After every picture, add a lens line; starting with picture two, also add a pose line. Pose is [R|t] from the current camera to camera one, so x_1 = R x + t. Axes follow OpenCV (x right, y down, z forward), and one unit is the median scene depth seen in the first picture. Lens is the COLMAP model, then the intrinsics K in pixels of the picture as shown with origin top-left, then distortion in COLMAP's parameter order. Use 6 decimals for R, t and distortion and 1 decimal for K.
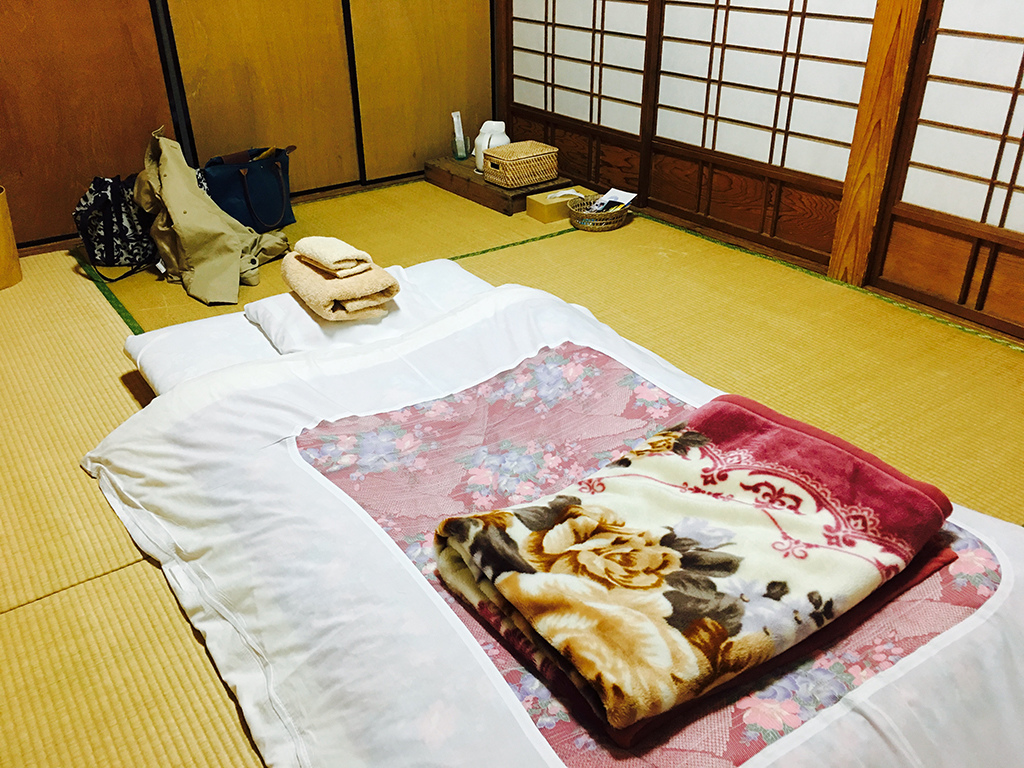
lens RADIAL K [[885.8, 0, 513.0], [0, 885.8, 385.3], [0, 0, 1]] dist [0.089063, -0.115983]
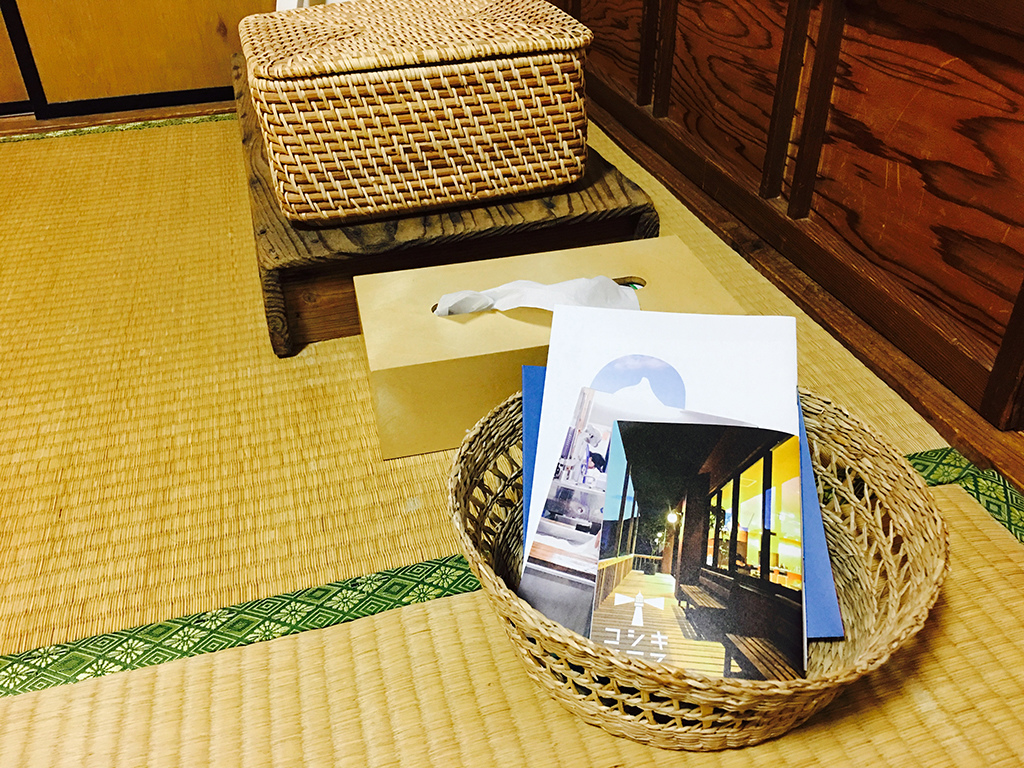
lens RADIAL K [[885.8, 0, 510.1], [0, 885.8, 383.4], [0, 0, 1]] dist [0.089063, -0.115983]
pose [[0.940575, 0.176857, -0.289896, 0.100257], [-0.146786, 0.981546, 0.122562, -0.207199], [0.306222, -0.072726, 0.949178, 0.786390]]
